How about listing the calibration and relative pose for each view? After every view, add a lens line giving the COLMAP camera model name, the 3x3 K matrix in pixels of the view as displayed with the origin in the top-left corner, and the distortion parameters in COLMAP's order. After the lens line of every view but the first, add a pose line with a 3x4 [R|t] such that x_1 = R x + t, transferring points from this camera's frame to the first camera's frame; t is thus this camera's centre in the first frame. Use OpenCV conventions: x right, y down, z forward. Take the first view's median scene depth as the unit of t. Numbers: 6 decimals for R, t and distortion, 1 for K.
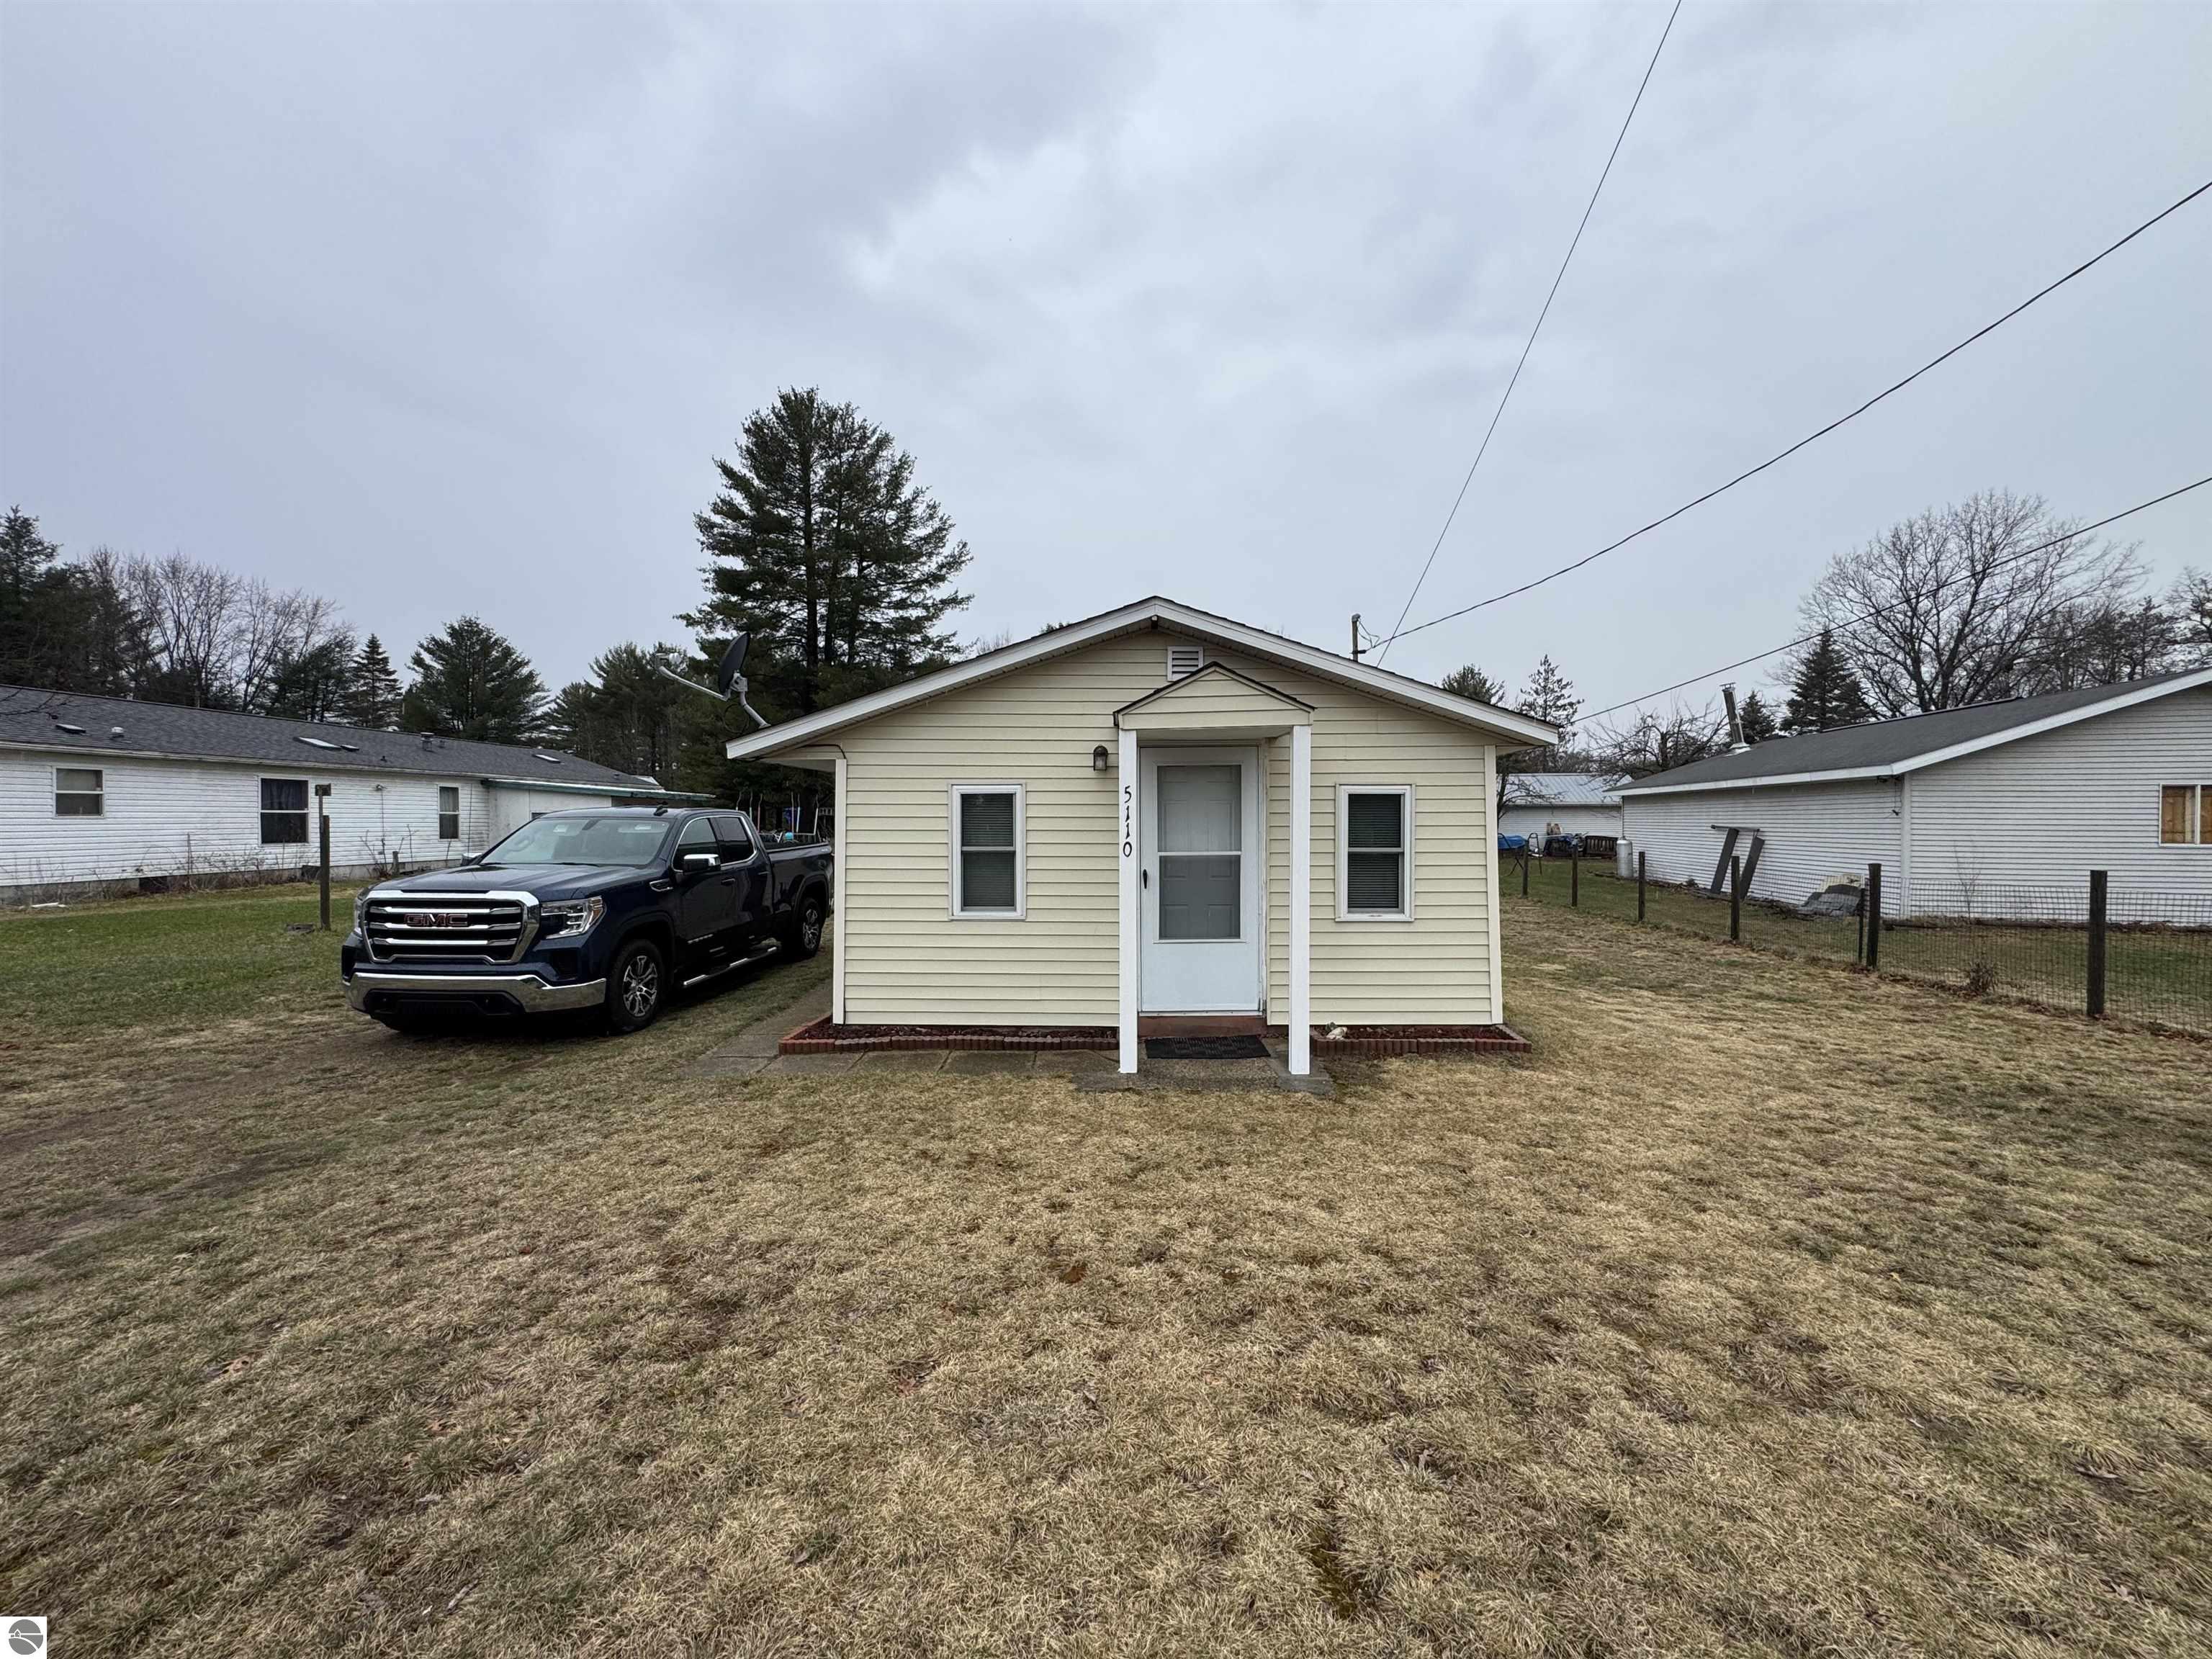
lens RADIAL K [[871.6, 0, 1125.0], [0, 871.6, 829.0], [0, 0, 1]] dist [-0.004377, 0.000708]
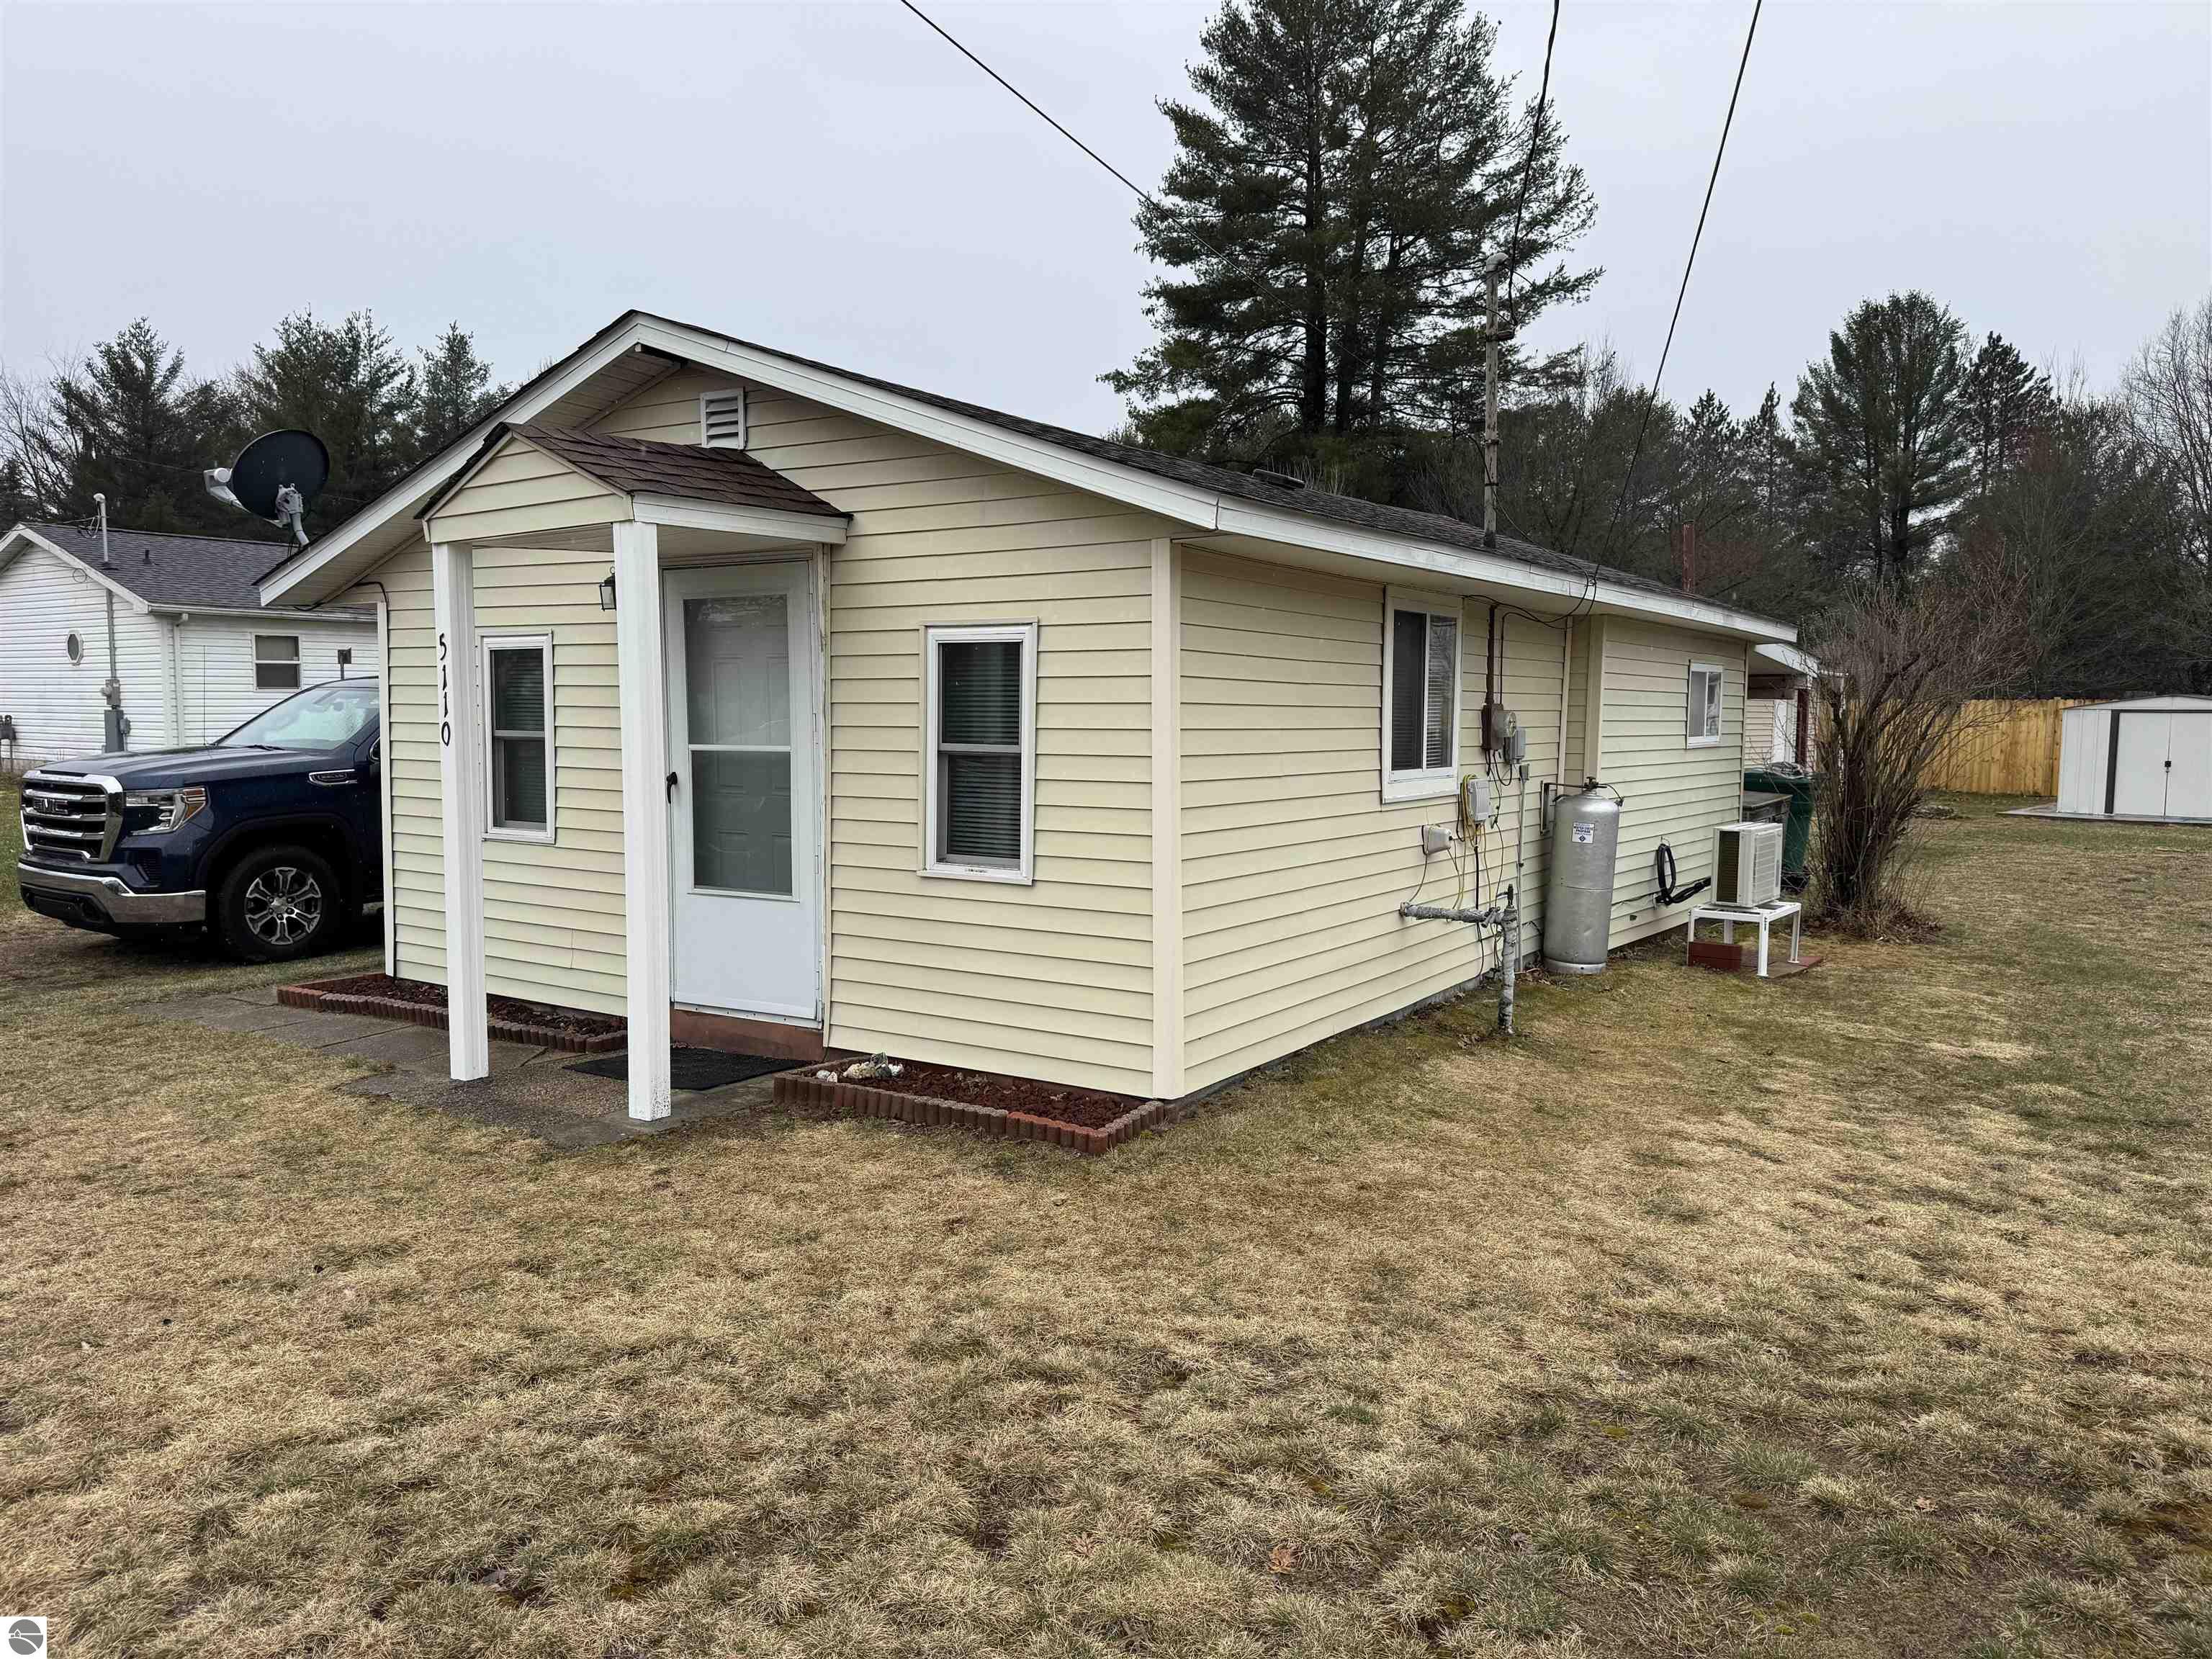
lens RADIAL K [[1557.3, 0, 1097.7], [0, 1557.3, 838.1], [0, 0, 1]] dist [0.041108, -0.022805]
pose [[0.842585, 0.050817, -0.536160, 0.848627], [-0.010252, 0.996871, 0.078372, 0.003972], [0.538466, -0.060539, 0.840470, 0.235272]]
